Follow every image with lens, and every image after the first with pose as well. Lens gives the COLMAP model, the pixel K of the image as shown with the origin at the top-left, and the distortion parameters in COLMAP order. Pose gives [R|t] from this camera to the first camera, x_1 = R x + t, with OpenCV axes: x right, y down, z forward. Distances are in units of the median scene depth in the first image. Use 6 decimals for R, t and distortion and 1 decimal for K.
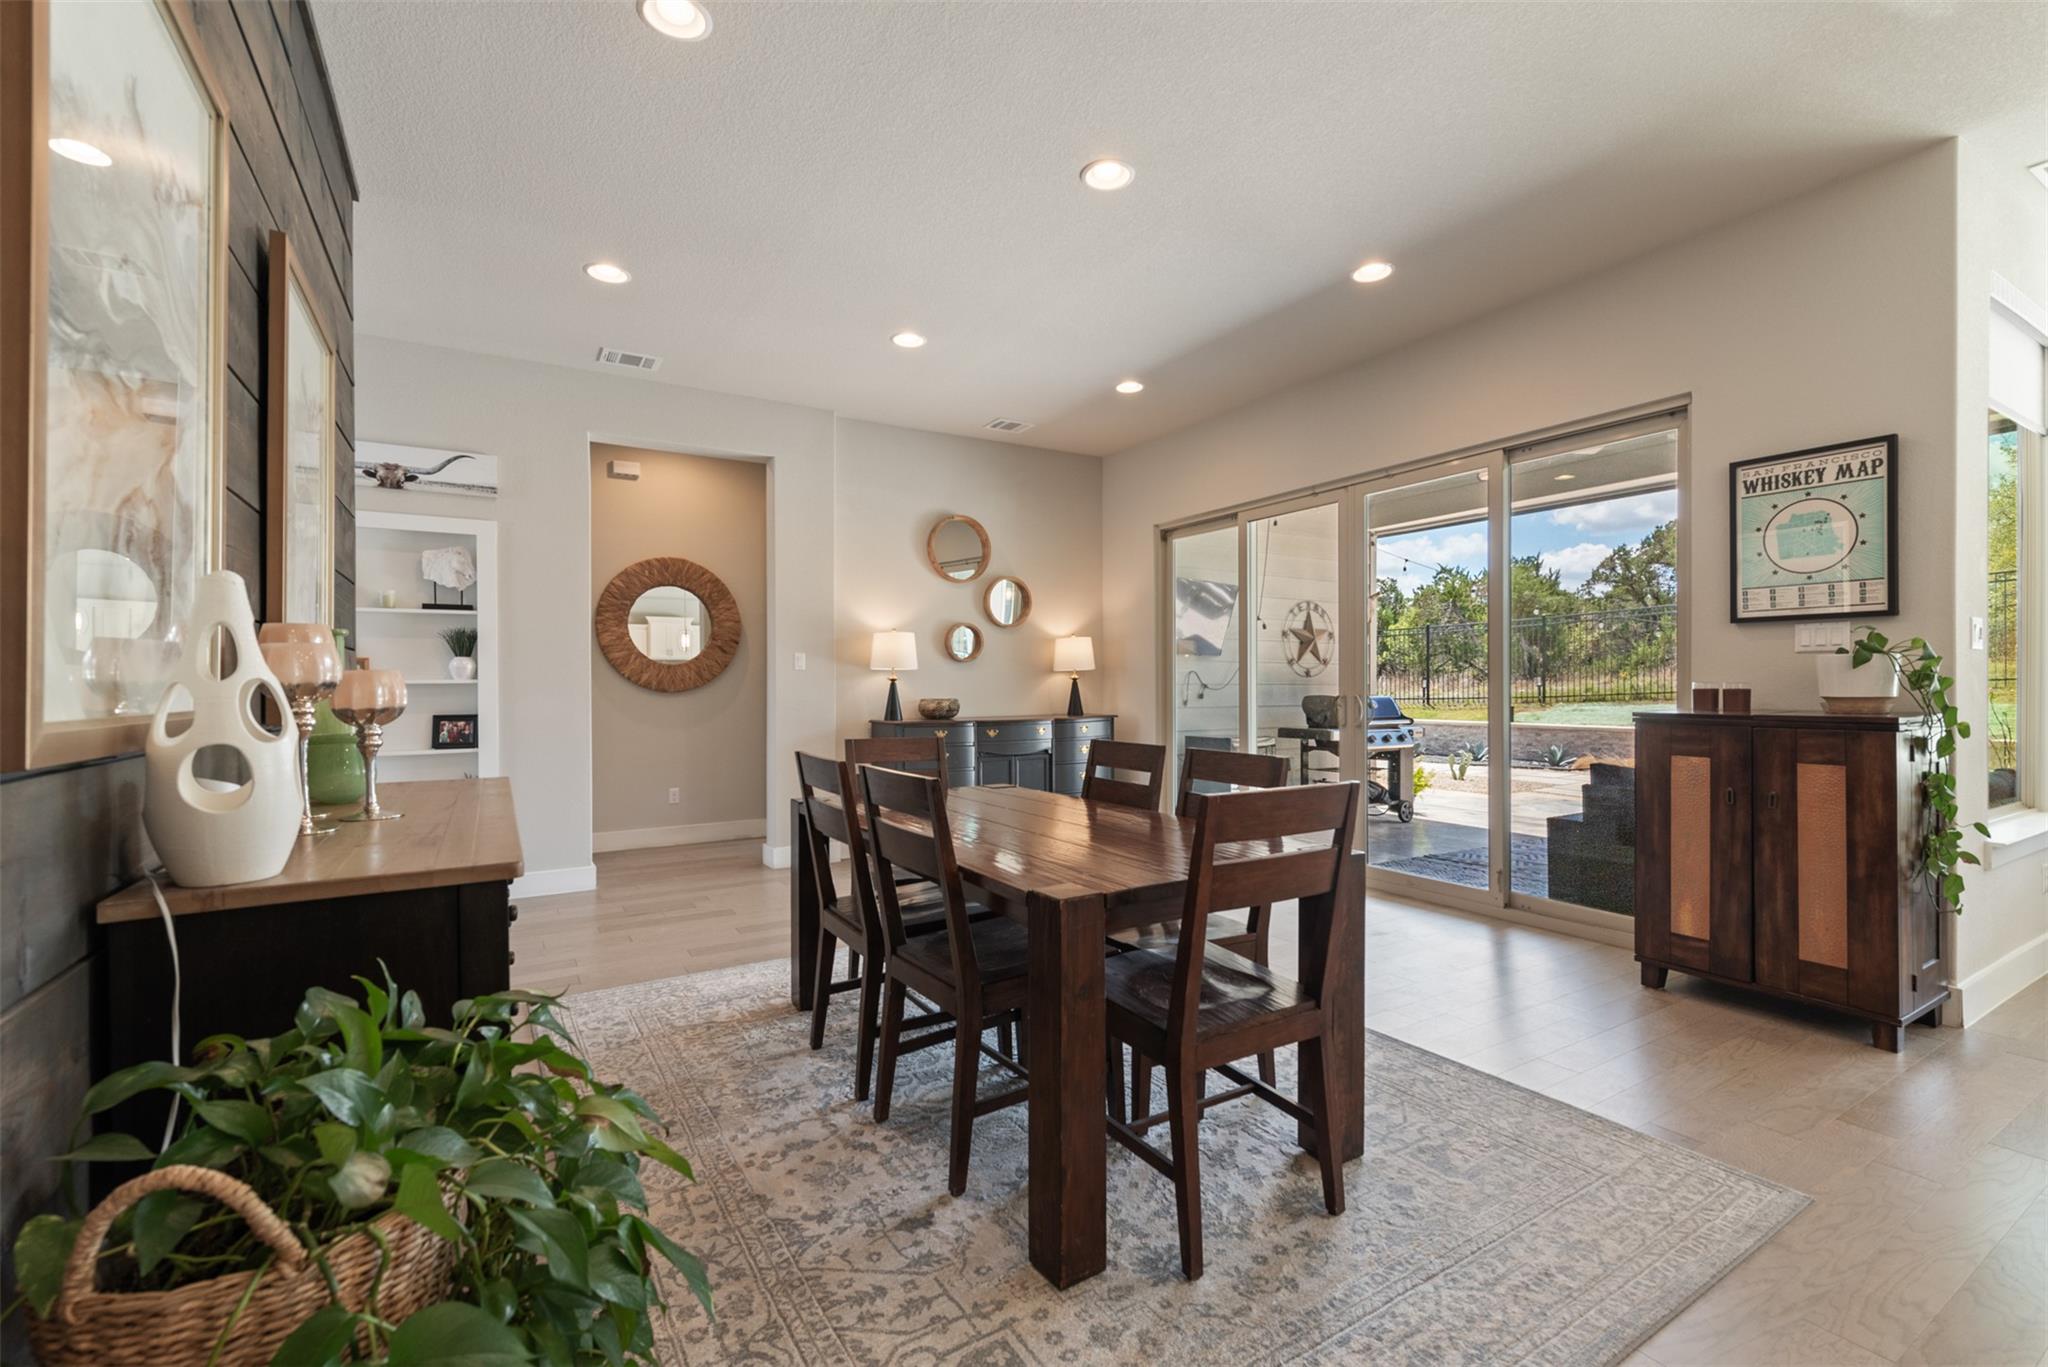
lens RADIAL K [[885.1, 0, 1033.1], [0, 885.1, 685.7], [0, 0, 1]] dist [0.005376, -0.000003]
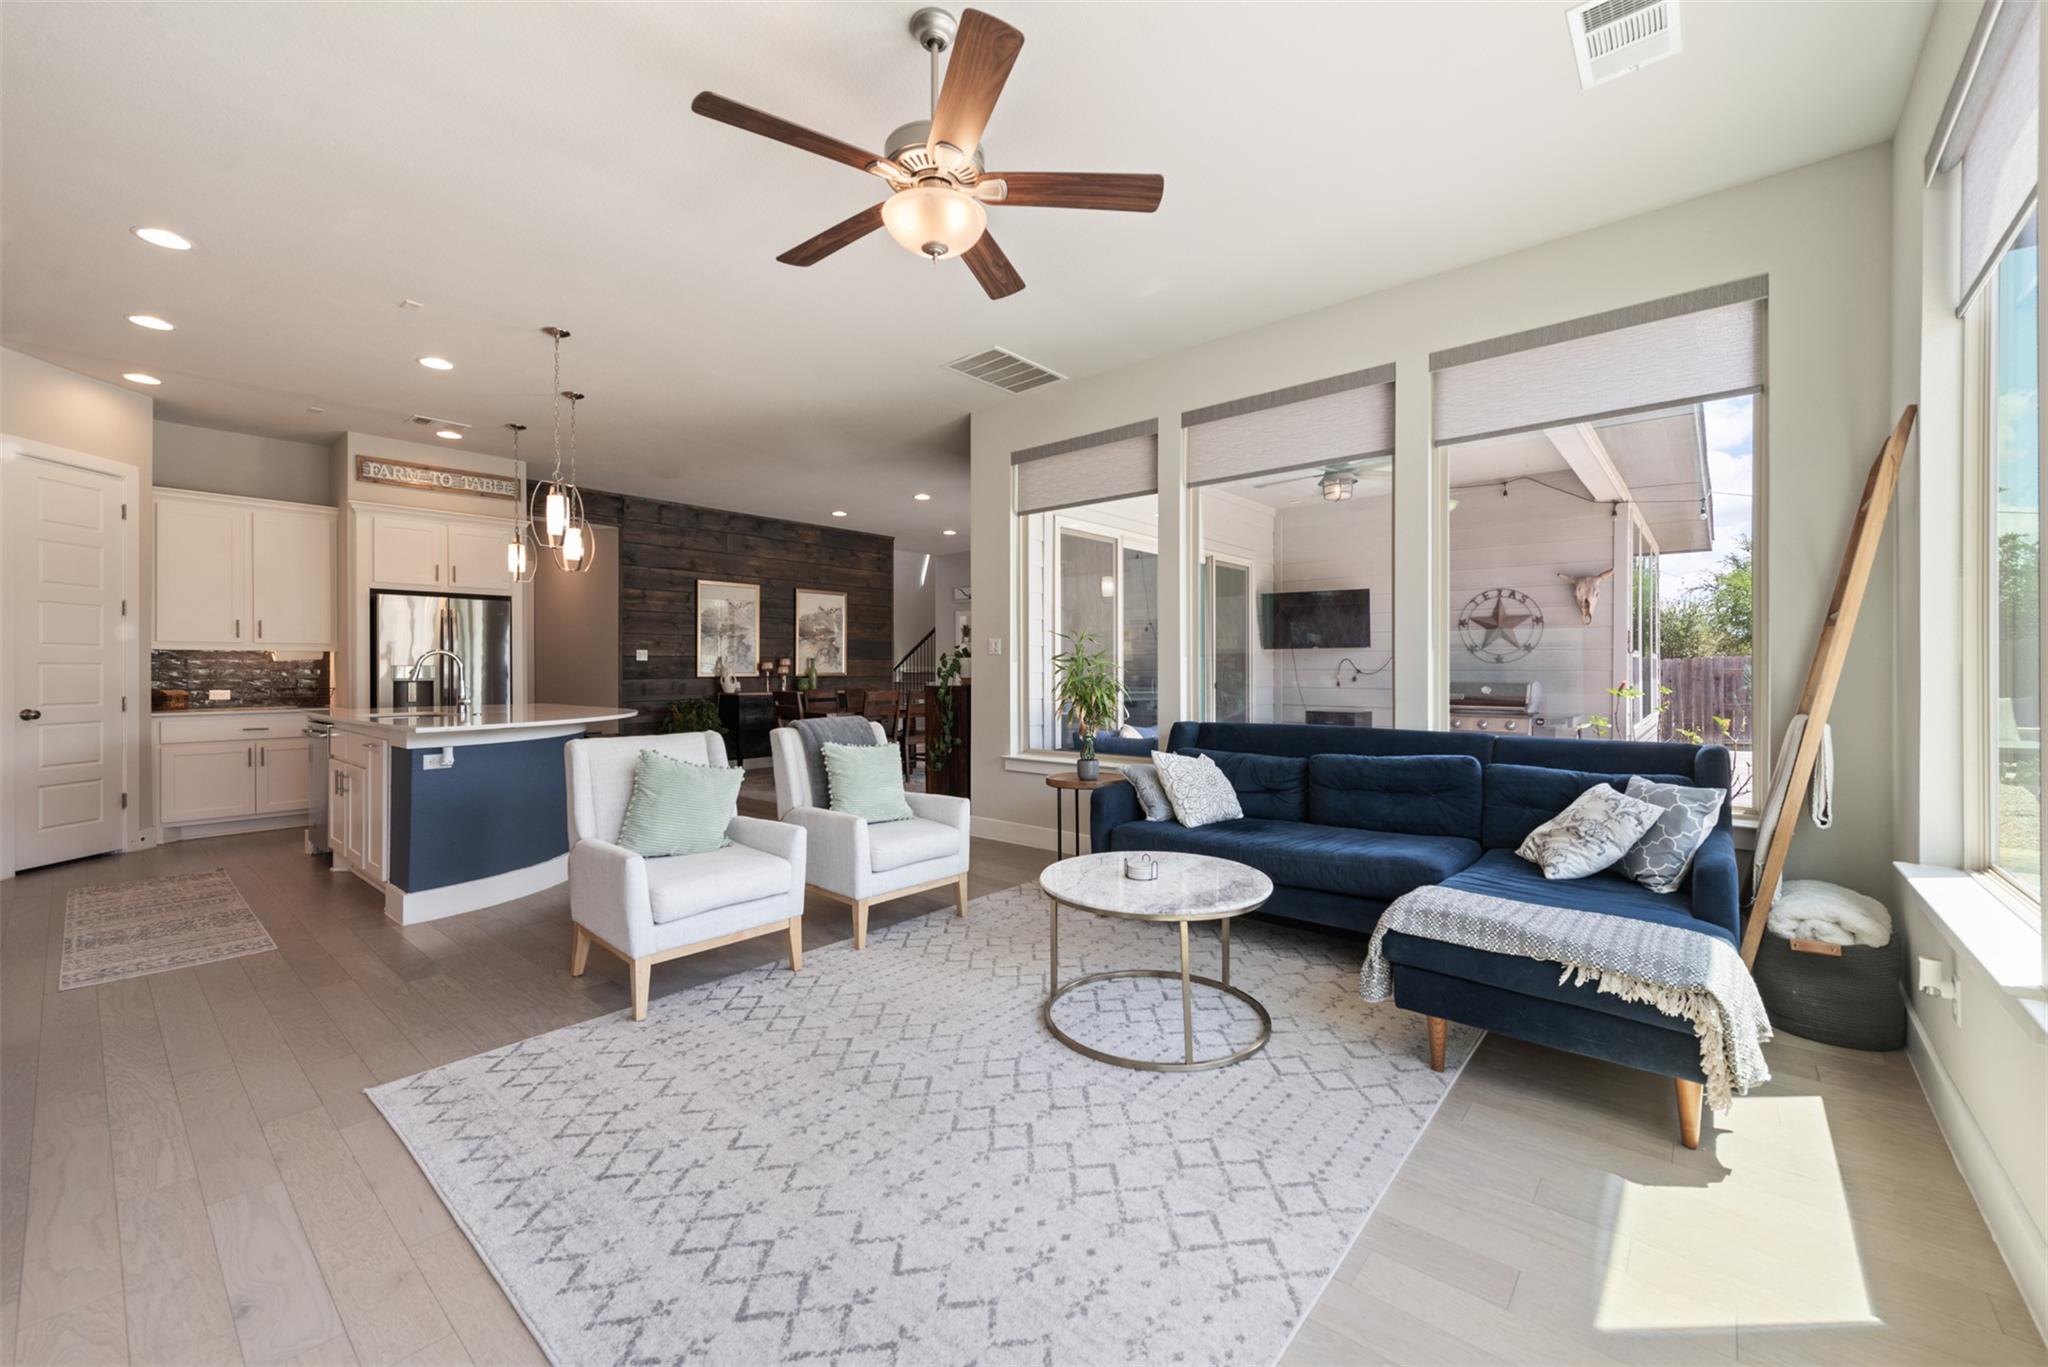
lens RADIAL K [[808.1, 0, 1033.6], [0, 808.1, 669.7], [0, 0, 1]] dist [0.014383, -0.005060]
pose [[0.313106, 0.005139, -0.949704, 1.895569], [-0.001536, 0.999987, 0.004904, -0.010860], [0.949717, -0.000077, 0.313109, 0.350149]]
